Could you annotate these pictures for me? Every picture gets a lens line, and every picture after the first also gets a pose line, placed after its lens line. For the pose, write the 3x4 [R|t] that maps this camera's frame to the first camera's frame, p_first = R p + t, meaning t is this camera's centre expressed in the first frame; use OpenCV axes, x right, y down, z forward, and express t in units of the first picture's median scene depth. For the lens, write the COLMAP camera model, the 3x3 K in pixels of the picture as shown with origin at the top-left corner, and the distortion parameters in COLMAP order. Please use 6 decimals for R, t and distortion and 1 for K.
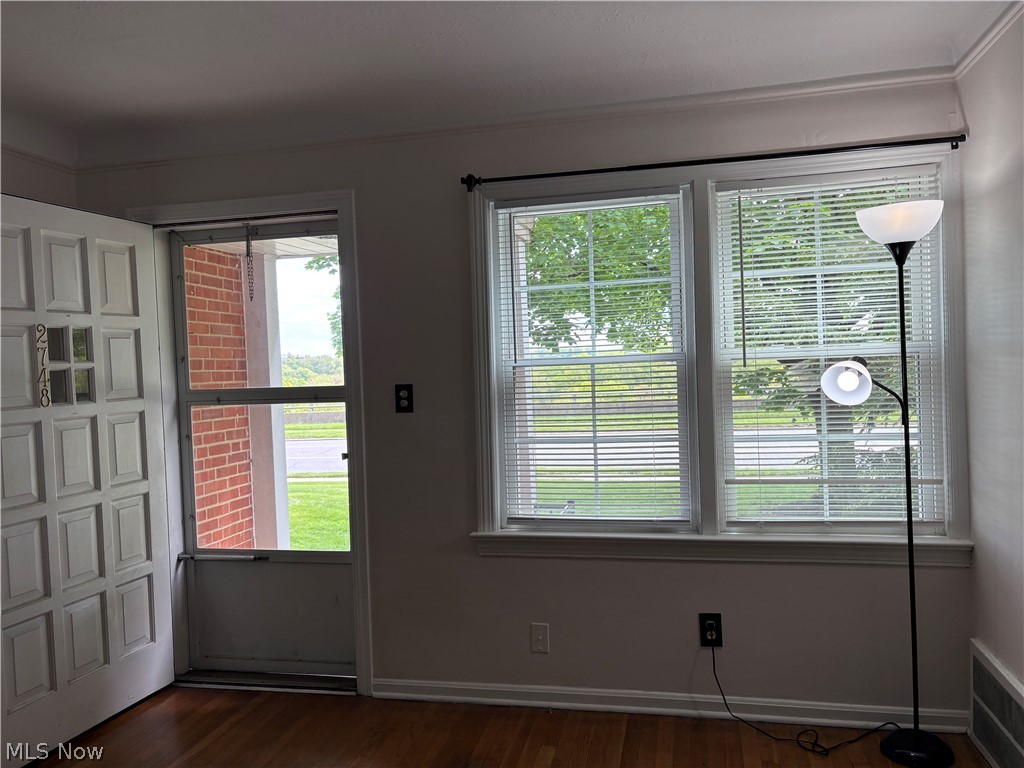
lens RADIAL K [[774.5, 0, 506.3], [0, 774.5, 385.3], [0, 0, 1]] dist [0.039197, -0.048523]
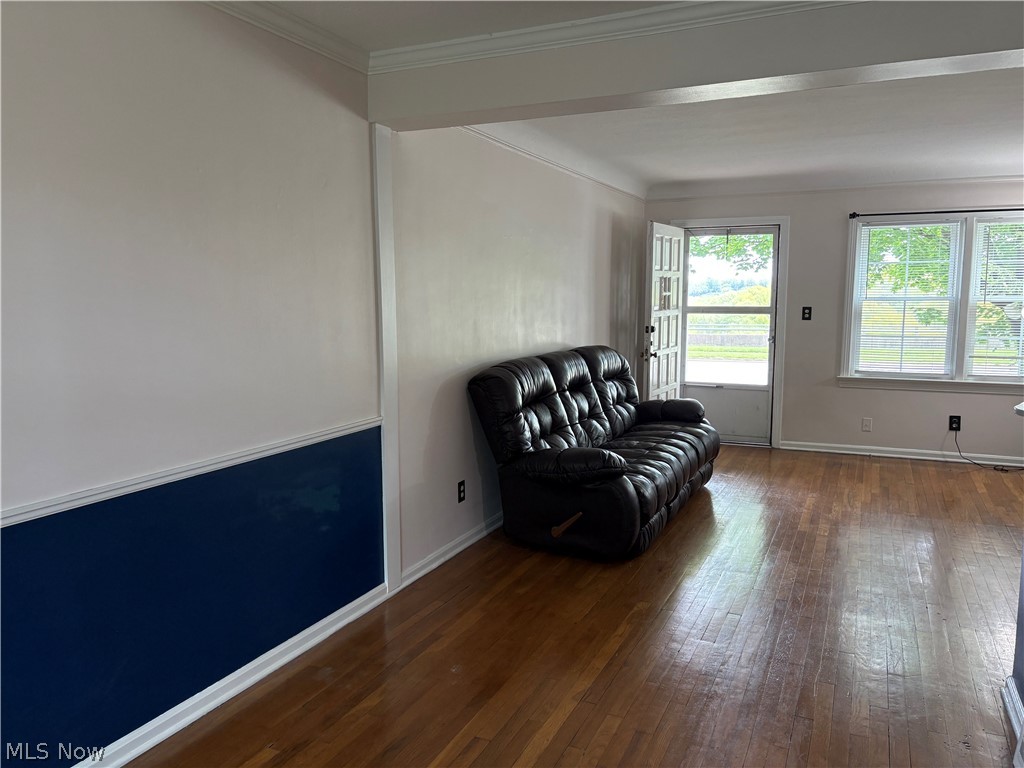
lens RADIAL K [[774.5, 0, 509.9], [0, 774.5, 382.5], [0, 0, 1]] dist [0.039197, -0.048523]
pose [[0.975529, 0.057523, -0.212213, -0.494817], [-0.037563, 0.994583, 0.096917, 0.030747], [0.216639, -0.086574, 0.972406, -1.386005]]
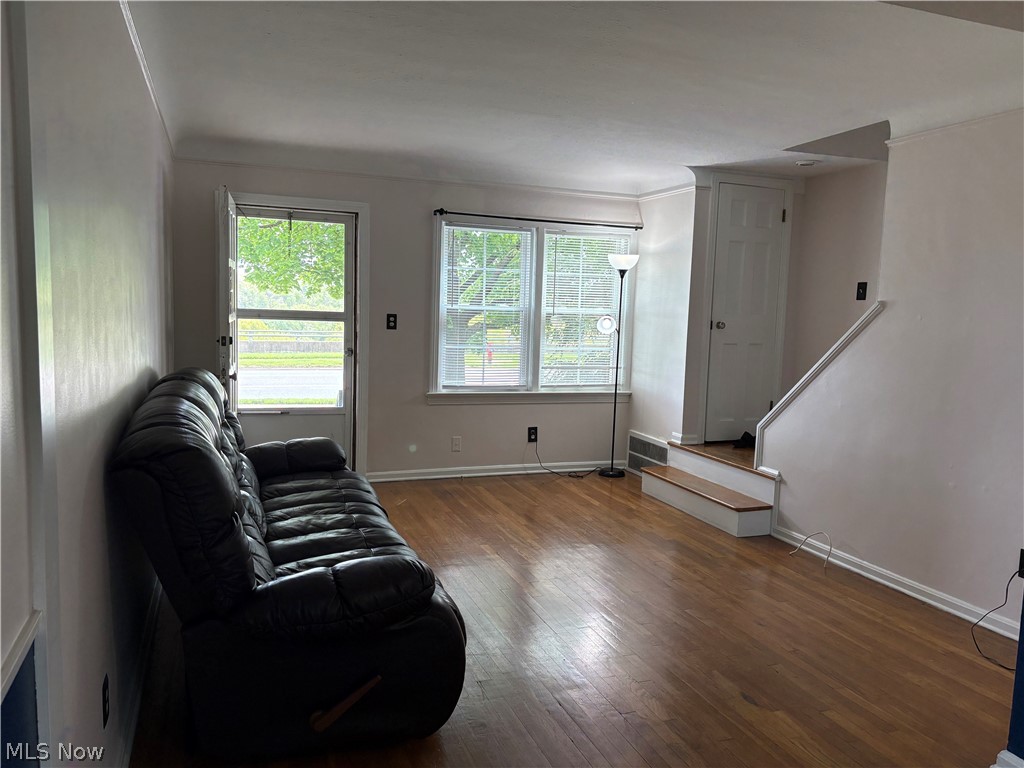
lens RADIAL K [[774.5, 0, 521.8], [0, 774.5, 403.2], [0, 0, 1]] dist [0.039197, -0.048523]
pose [[0.834800, -0.004864, 0.550531, -0.945213], [-0.050375, 0.995091, 0.085178, 0.039864], [-0.548243, -0.098840, 0.830458, -0.774842]]
